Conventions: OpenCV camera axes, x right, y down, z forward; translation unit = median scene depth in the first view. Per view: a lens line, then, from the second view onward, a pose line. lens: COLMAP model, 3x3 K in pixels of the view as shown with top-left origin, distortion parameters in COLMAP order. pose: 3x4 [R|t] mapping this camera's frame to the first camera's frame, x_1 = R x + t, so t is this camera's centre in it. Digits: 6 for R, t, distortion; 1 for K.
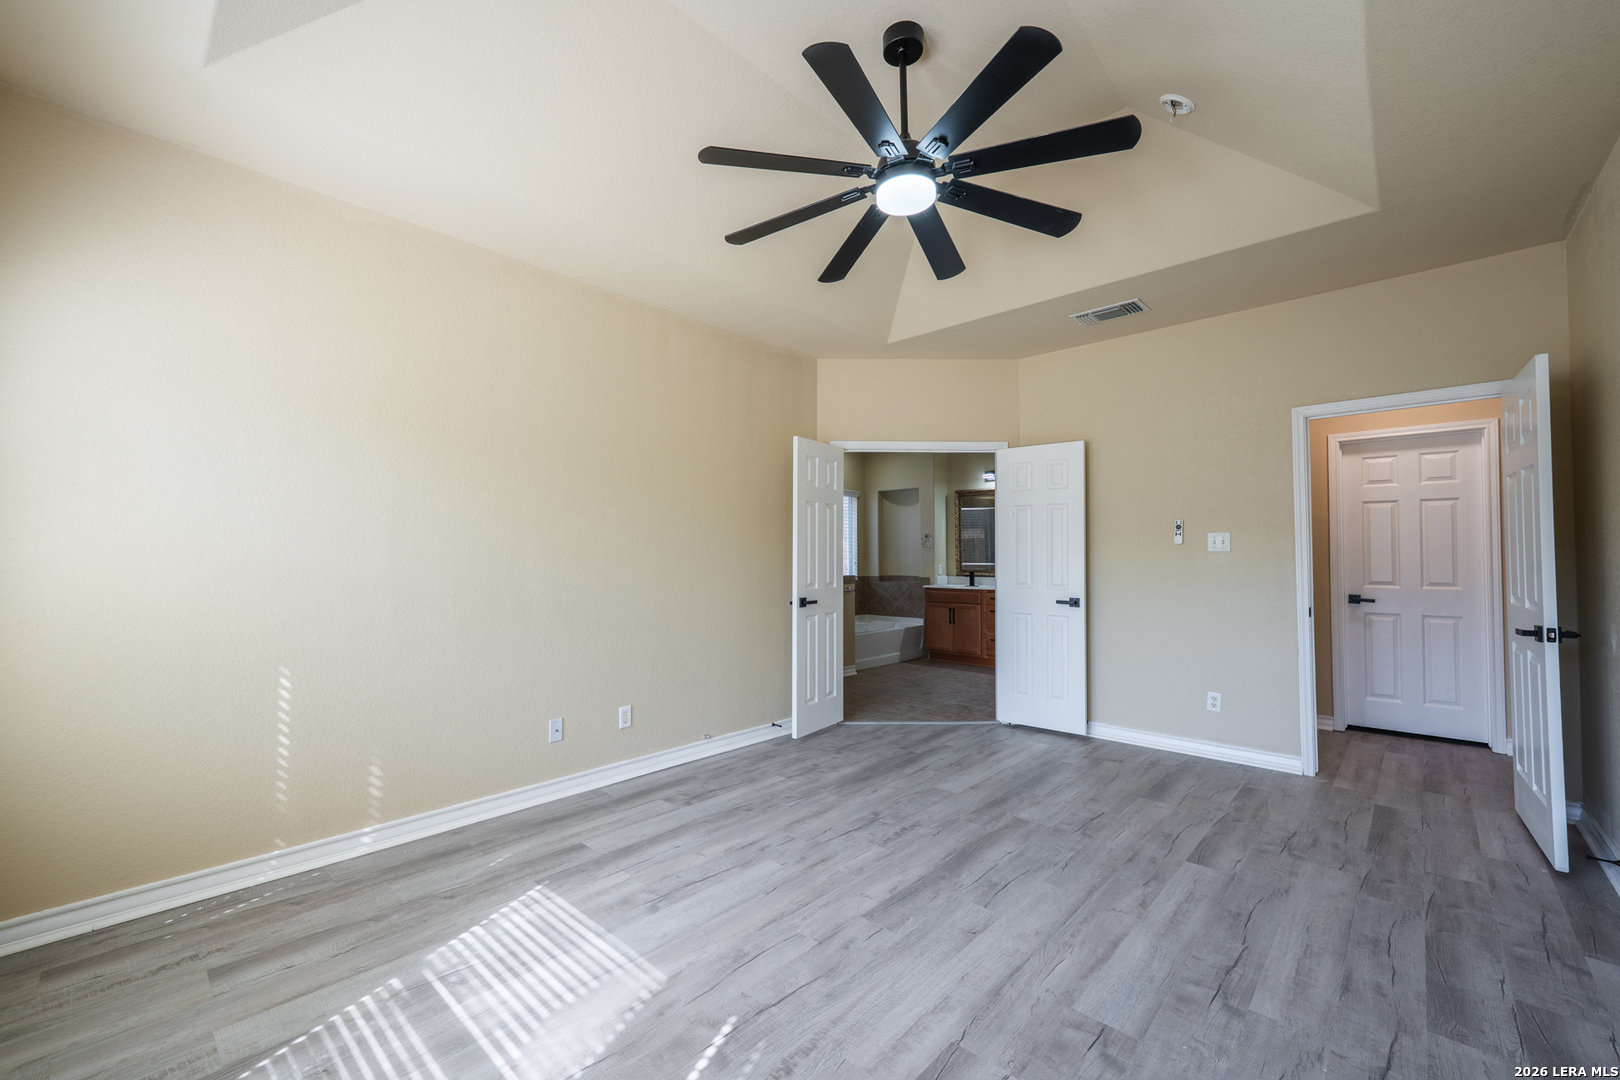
lens RADIAL K [[657.1, 0, 792.6], [0, 657.1, 539.6], [0, 0, 1]] dist [0.000092, -0.000027]
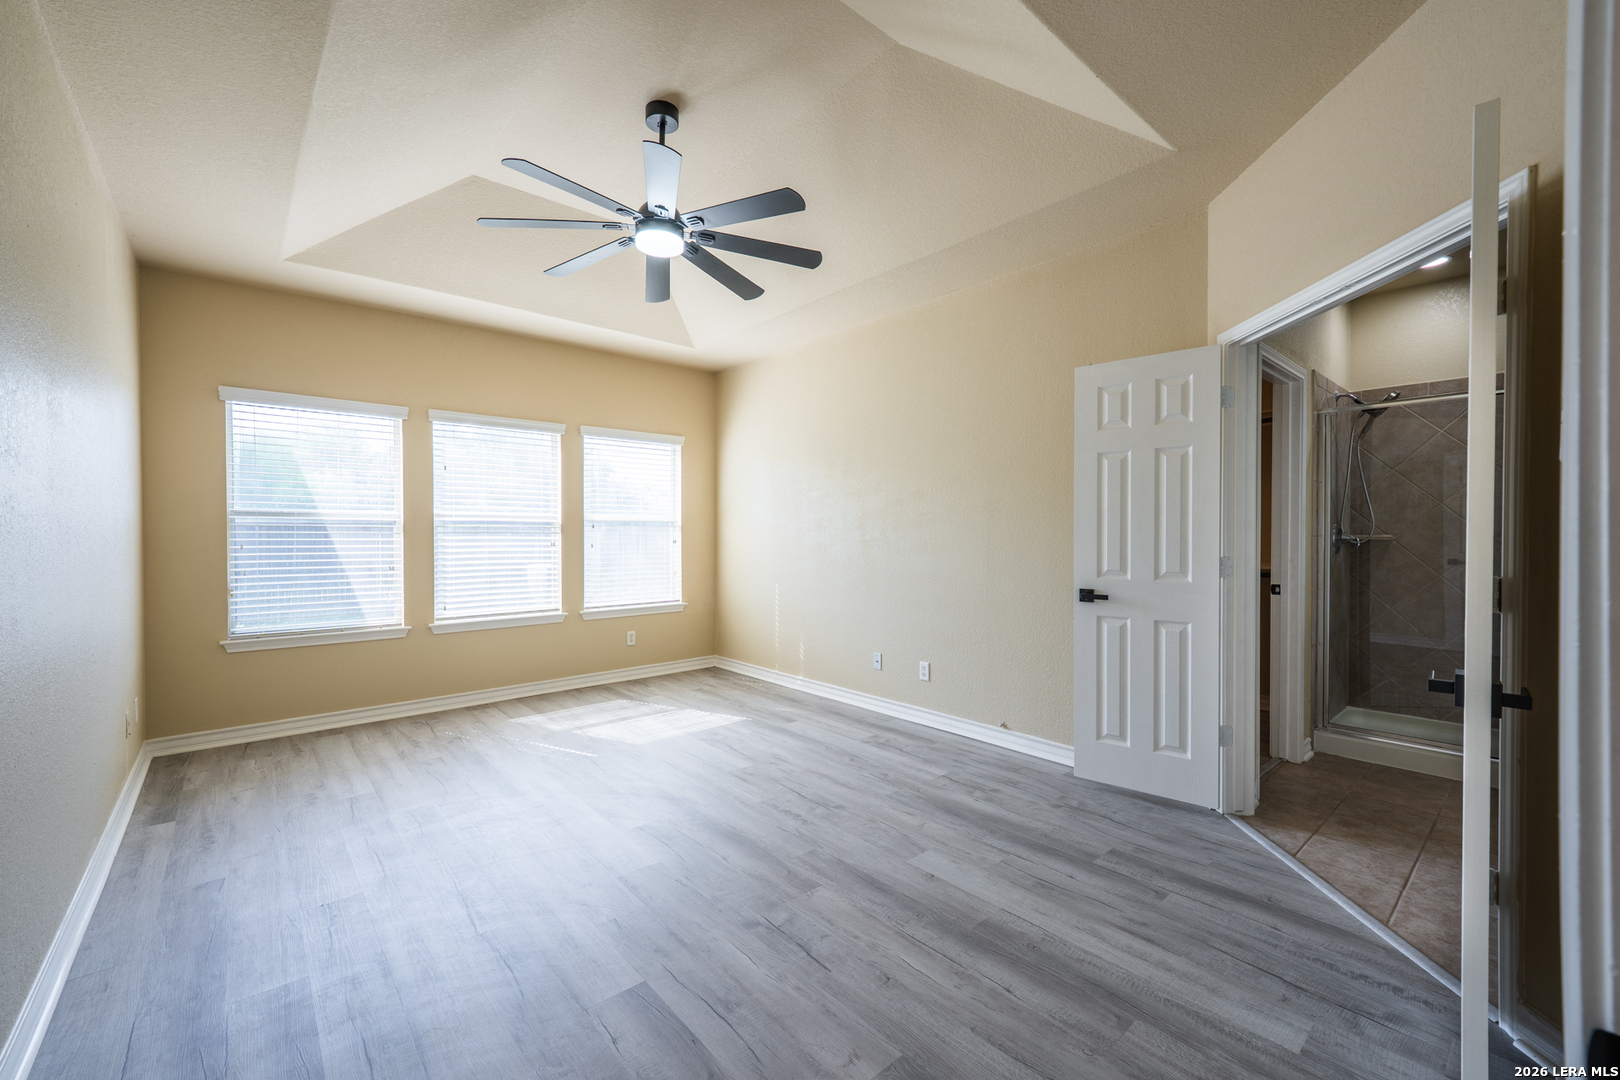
lens RADIAL K [[657.1, 0, 792.6], [0, 657.1, 539.6], [0, 0, 1]] dist [0.000092, -0.000027]
pose [[-0.112289, 0.012437, -0.993598, 0.850954], [0.028783, 0.999543, 0.009259, 0.020211], [0.993259, -0.027559, -0.112596, 0.842997]]
